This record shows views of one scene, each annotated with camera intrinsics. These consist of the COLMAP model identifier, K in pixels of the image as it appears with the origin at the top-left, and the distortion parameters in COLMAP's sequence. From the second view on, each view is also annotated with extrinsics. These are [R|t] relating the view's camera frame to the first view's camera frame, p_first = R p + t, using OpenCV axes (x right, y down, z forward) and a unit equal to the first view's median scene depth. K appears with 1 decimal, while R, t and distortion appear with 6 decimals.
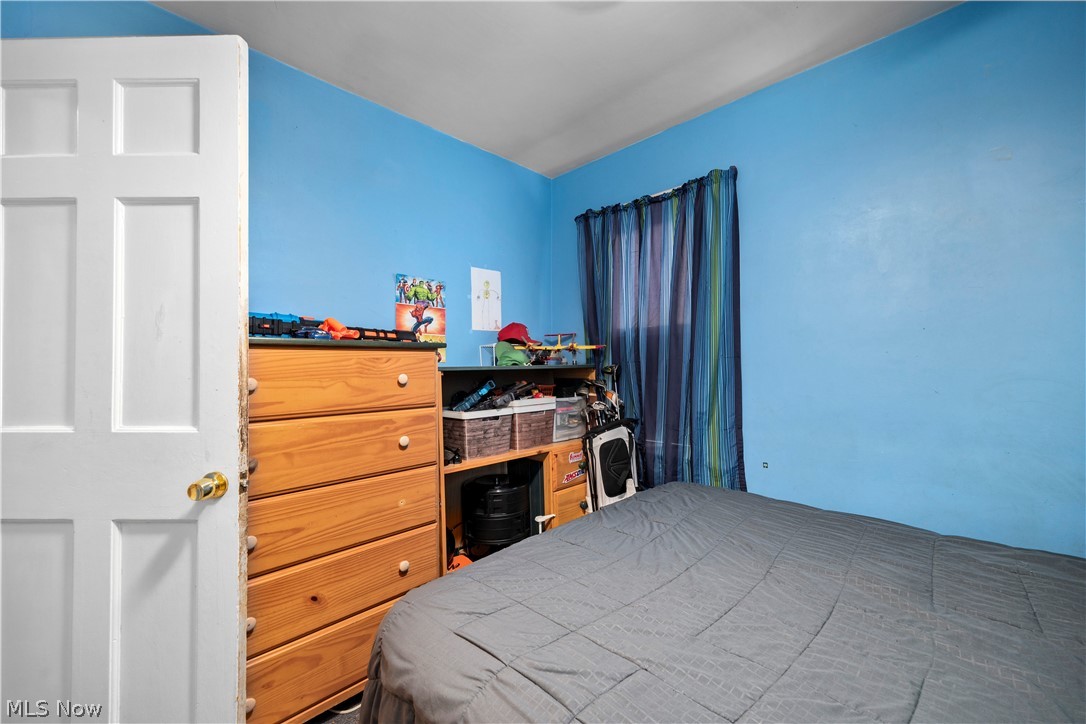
lens RADIAL K [[427.6, 0, 524.9], [0, 427.6, 356.2], [0, 0, 1]] dist [0.004337, -0.000519]
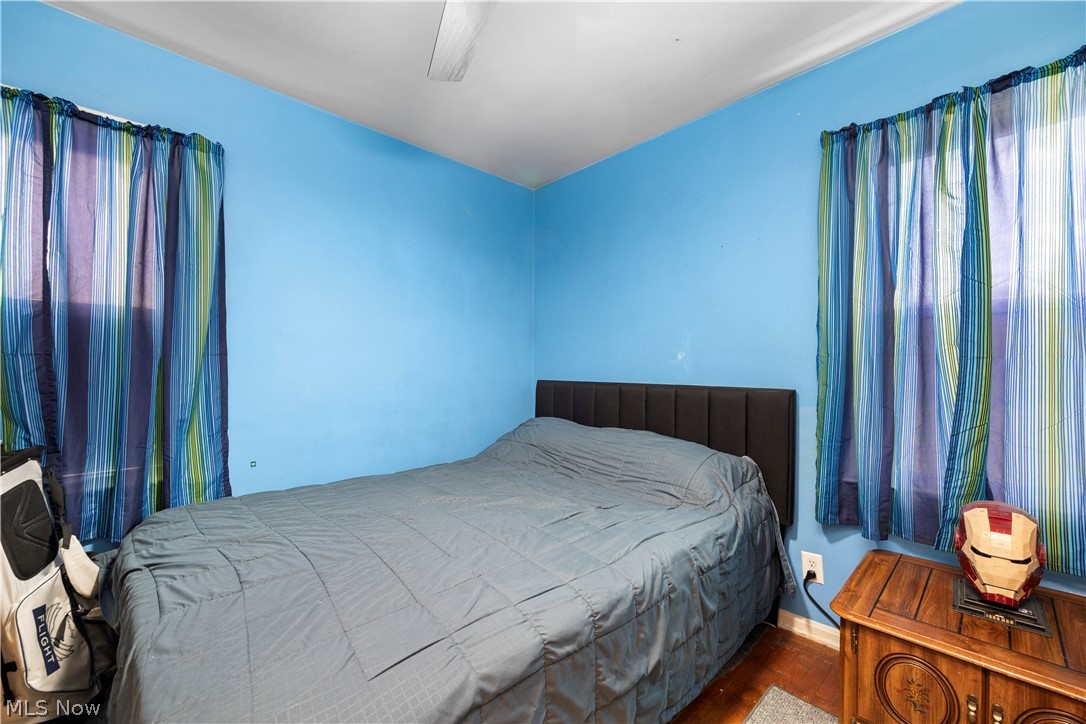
lens RADIAL K [[427.6, 0, 560.0], [0, 427.6, 368.3], [0, 0, 1]] dist [0.004337, -0.000519]
pose [[0.004164, 0.006771, 0.999968, -1.027713], [-0.032425, 0.999452, -0.006633, 0.032735], [-0.999465, -0.032396, 0.004382, 0.662705]]
